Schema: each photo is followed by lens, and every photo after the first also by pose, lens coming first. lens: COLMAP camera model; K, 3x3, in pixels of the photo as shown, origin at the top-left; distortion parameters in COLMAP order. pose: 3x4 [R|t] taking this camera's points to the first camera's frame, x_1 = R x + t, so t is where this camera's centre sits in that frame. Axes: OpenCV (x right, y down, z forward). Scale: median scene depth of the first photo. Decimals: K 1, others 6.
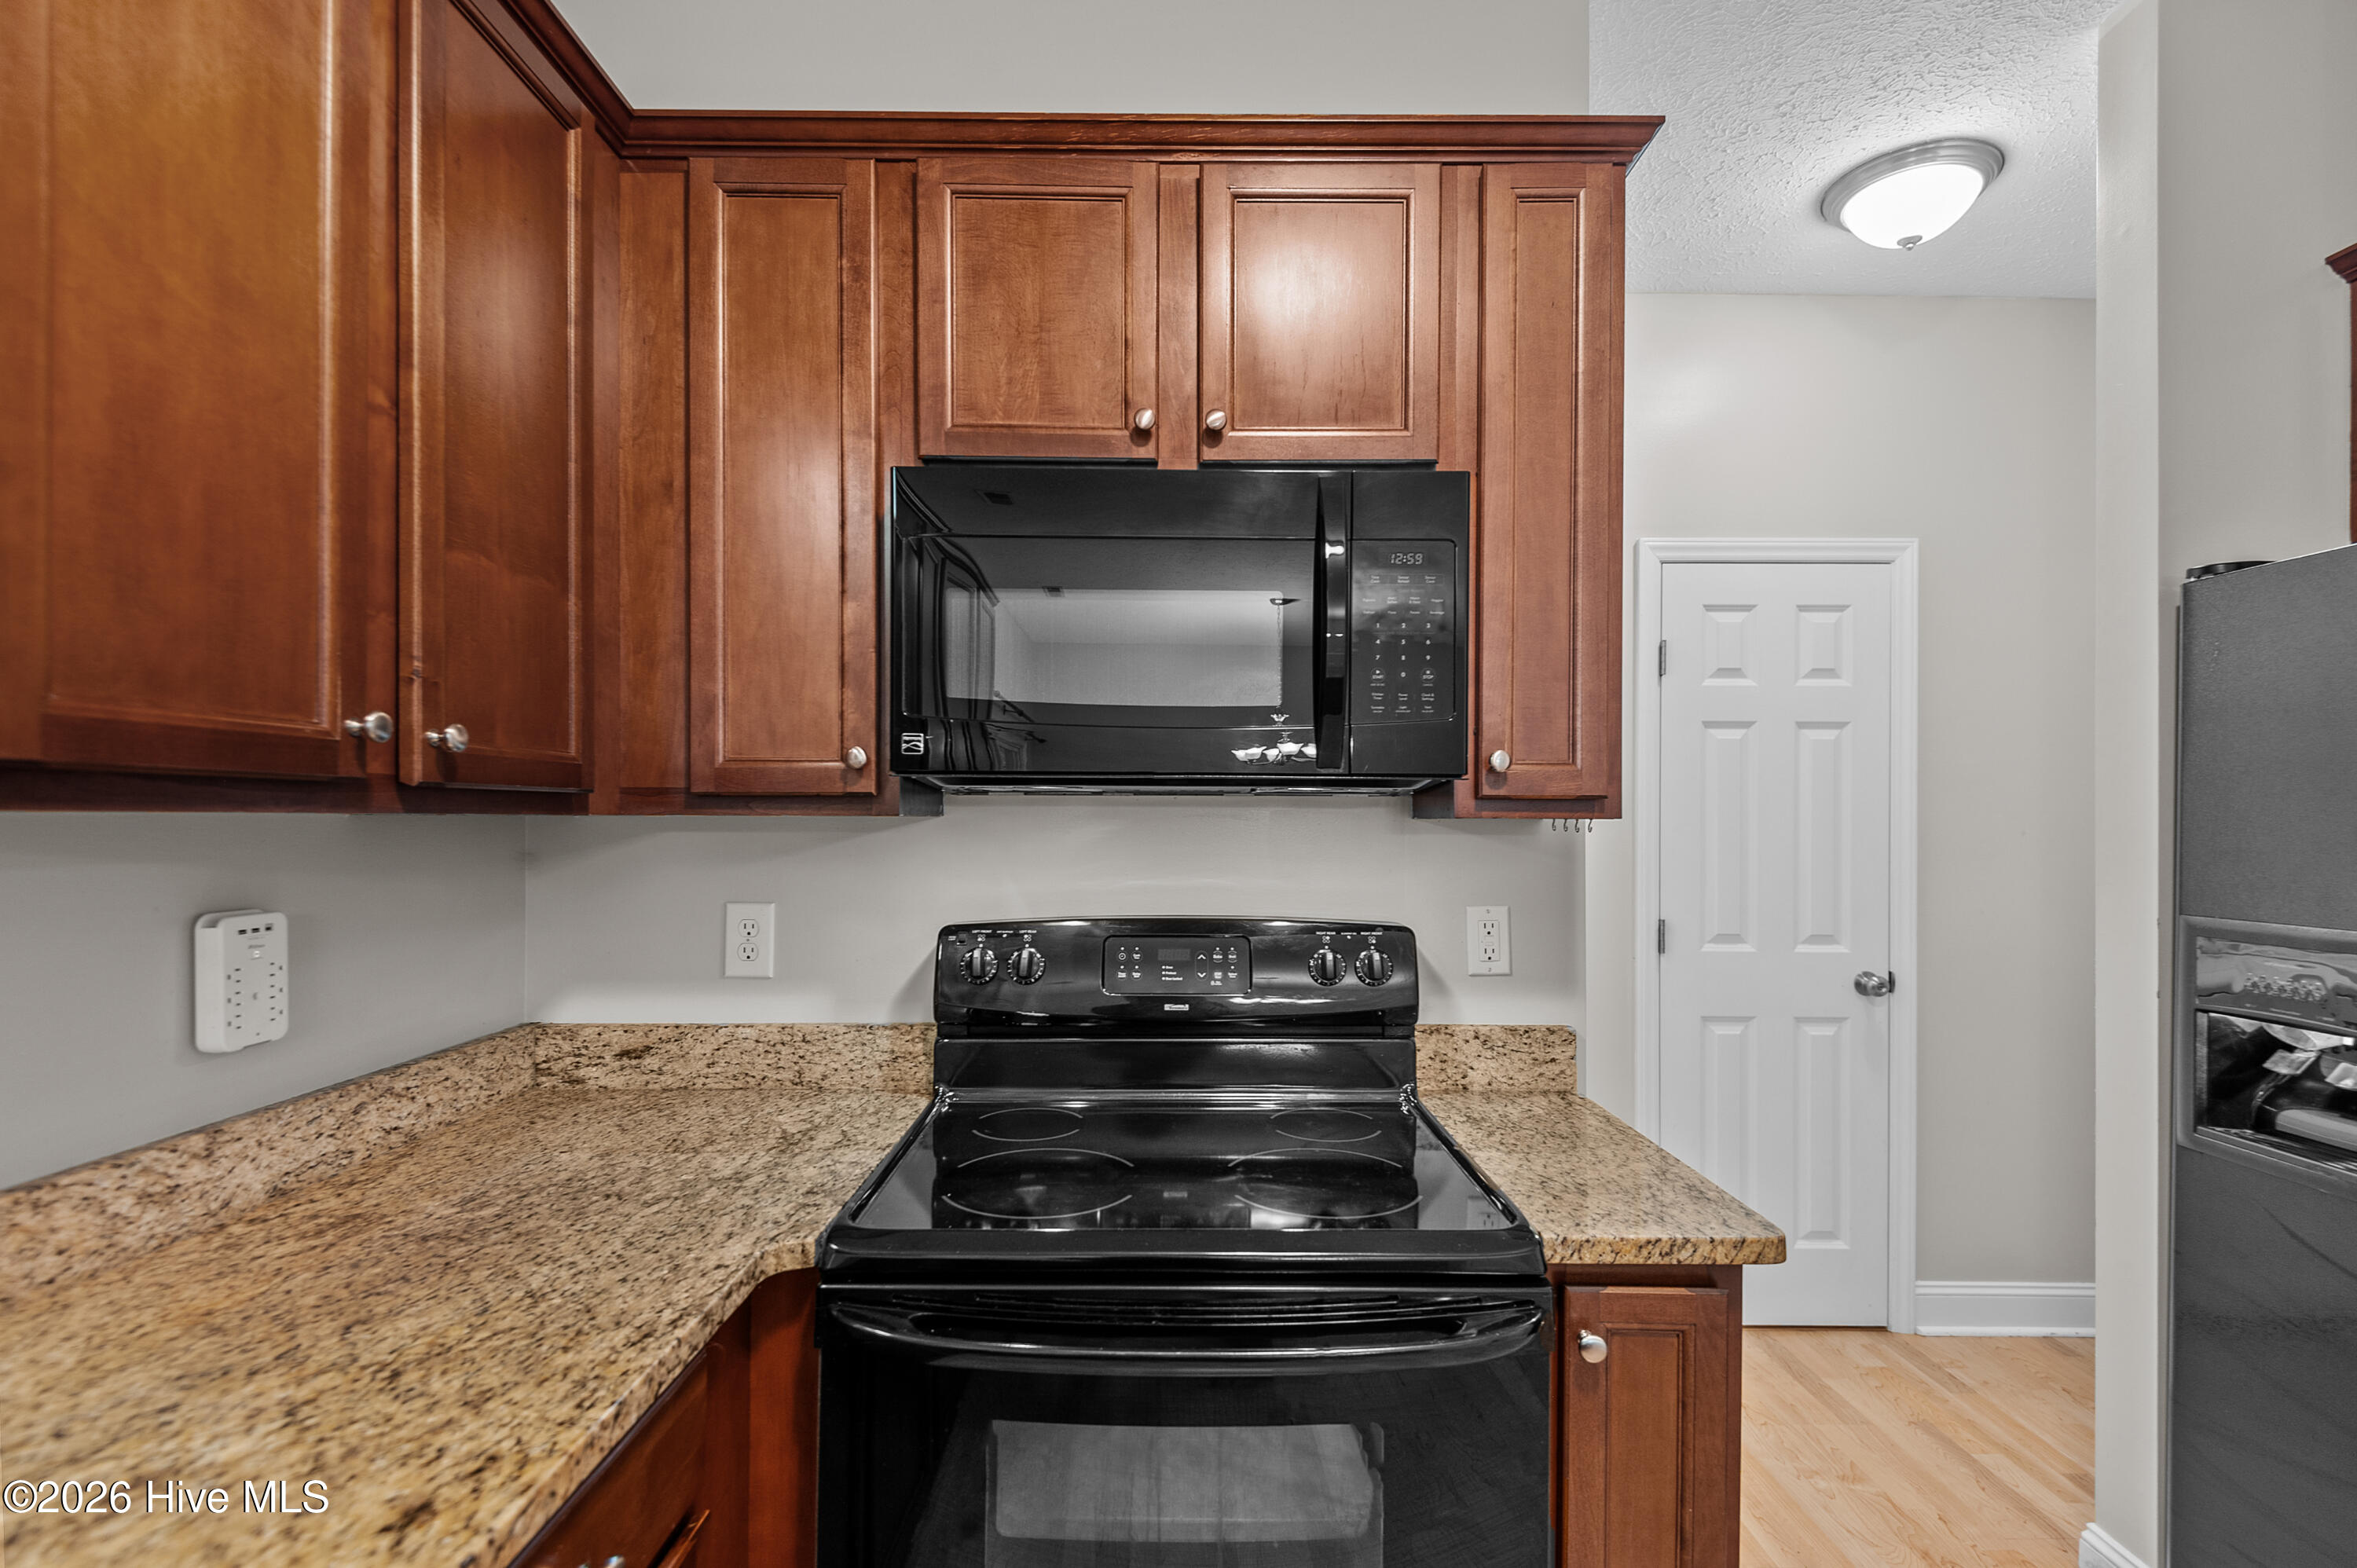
lens RADIAL K [[1086.7, 0, 1176.0], [0, 1086.7, 813.5], [0, 0, 1]] dist [0.038579, -0.023550]
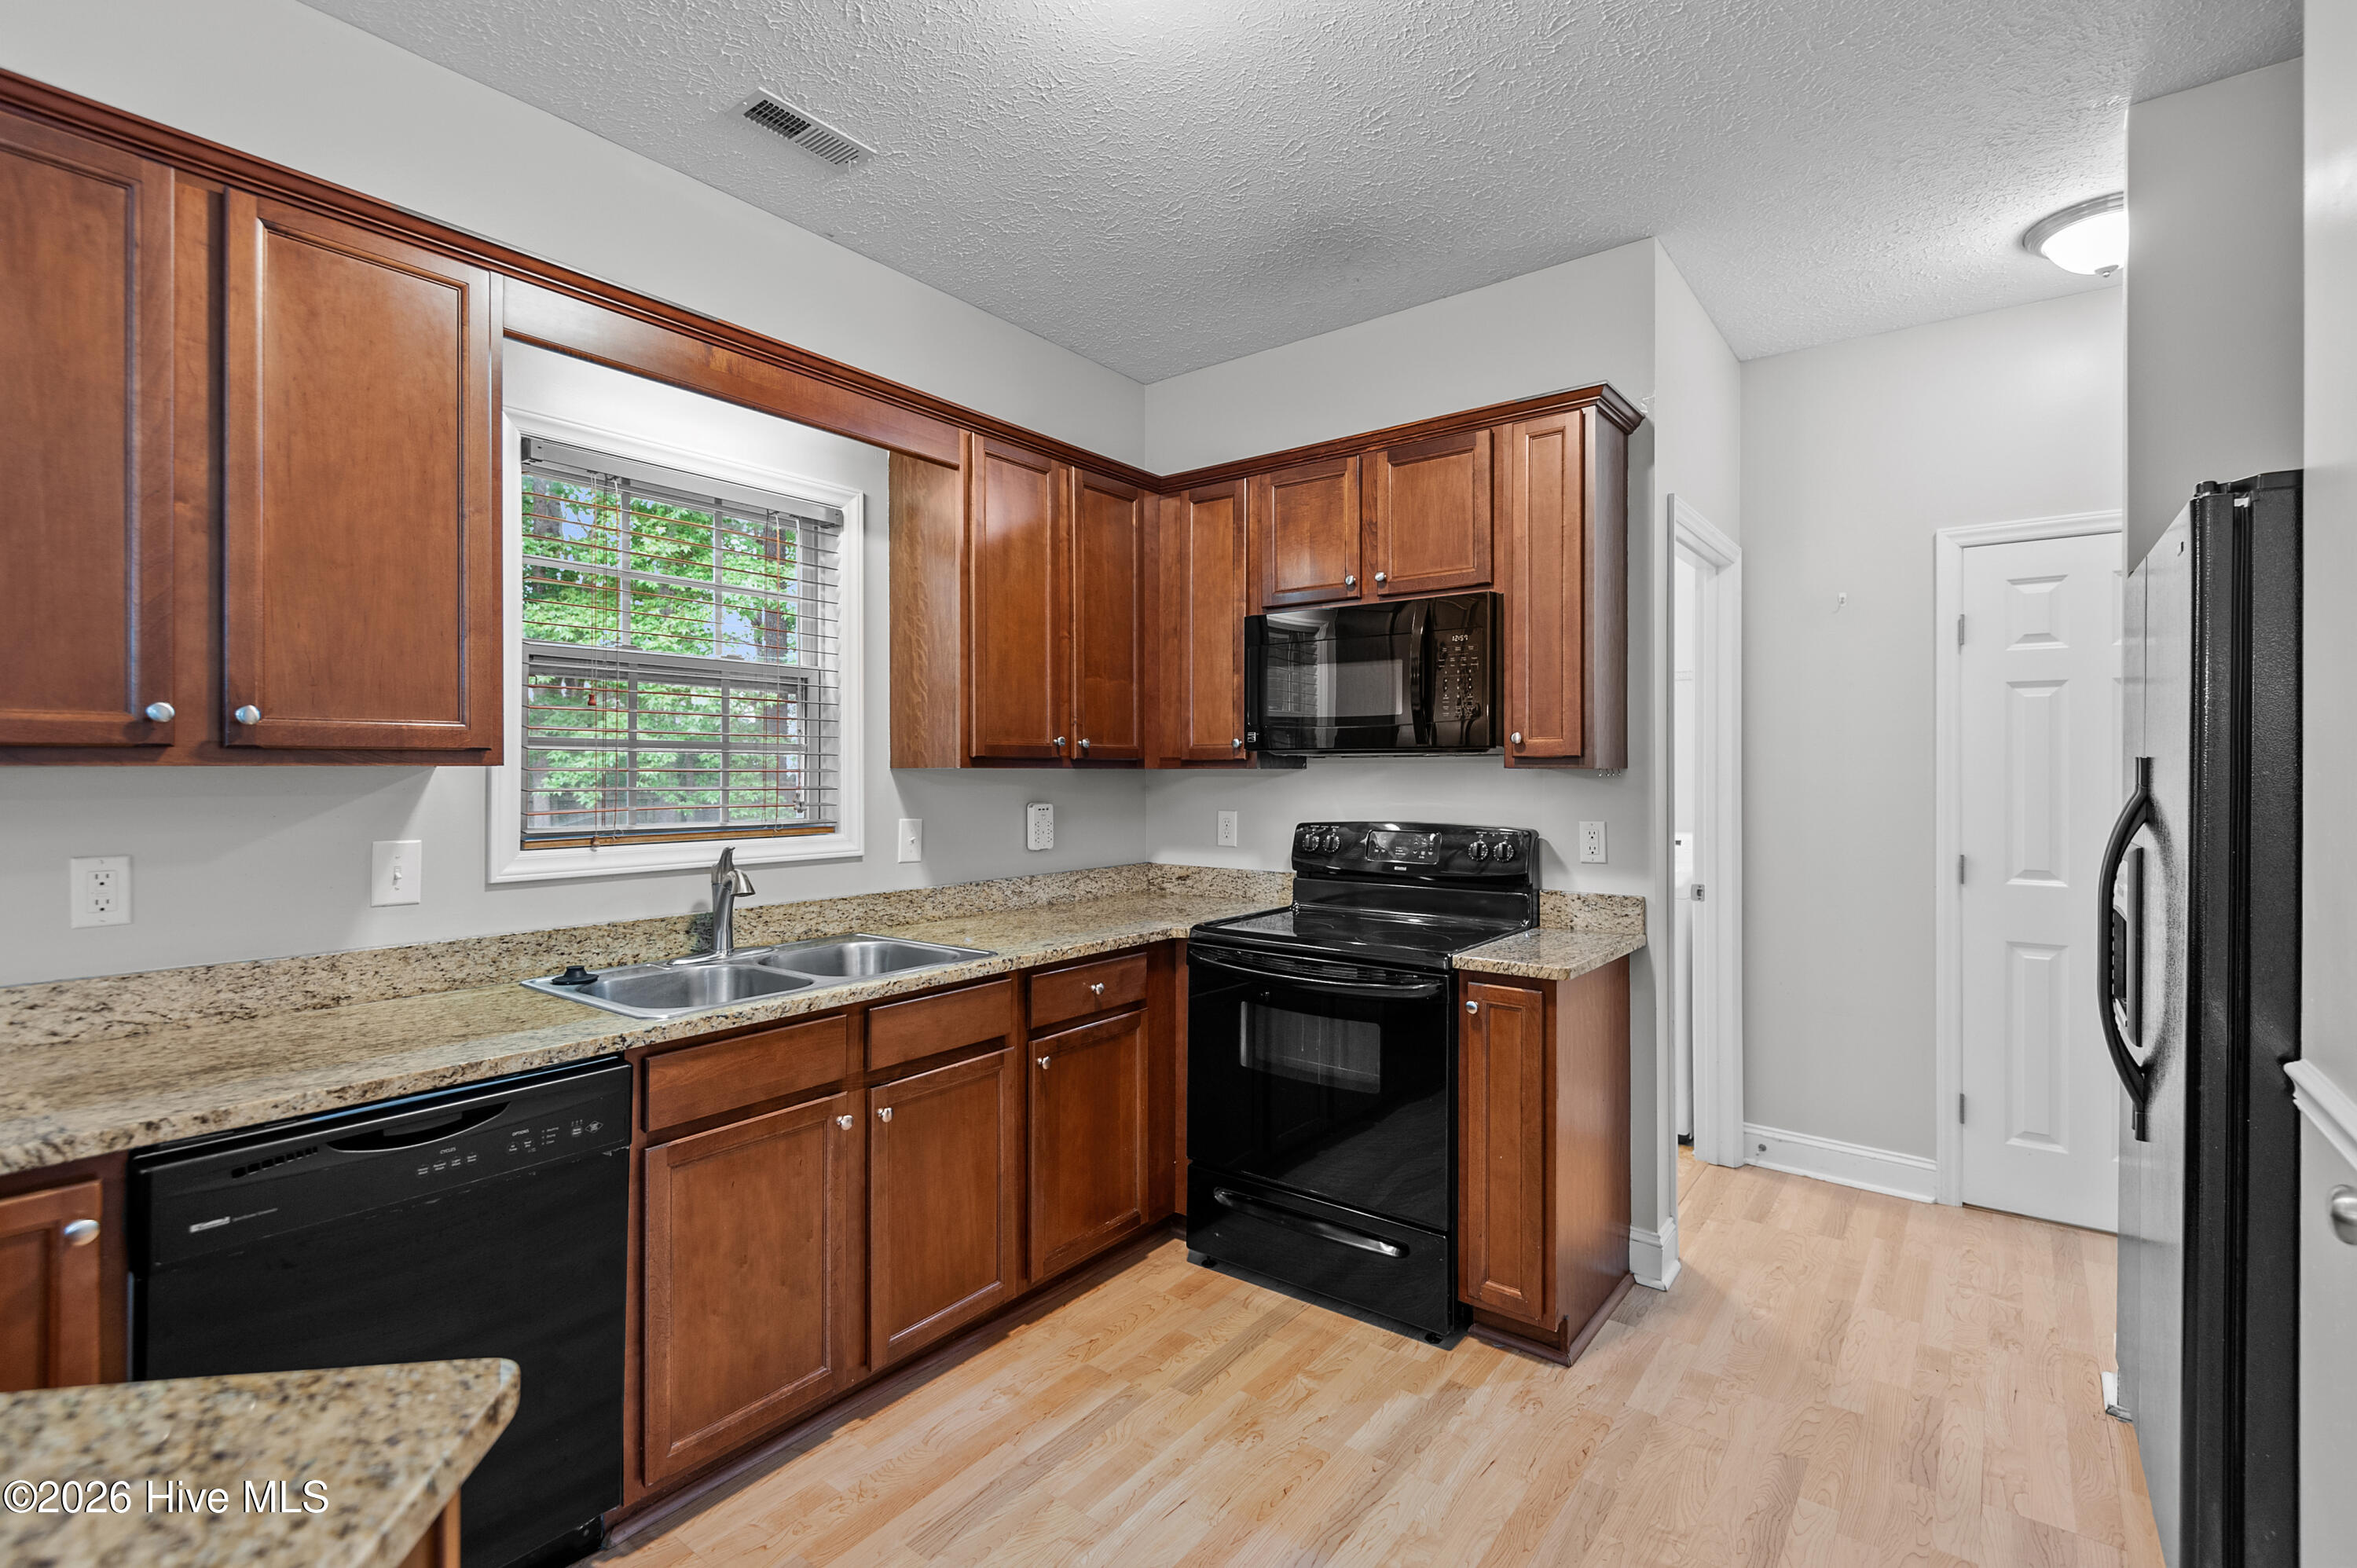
lens RADIAL K [[1074.3, 0, 1174.8], [0, 1074.3, 767.8], [0, 0, 1]] dist [0.039771, -0.024966]
pose [[0.792415, -0.005134, -0.609960, 0.970344], [0.005126, 0.999985, -0.001757, 0.003076], [0.609960, -0.001734, 0.792430, -0.855944]]
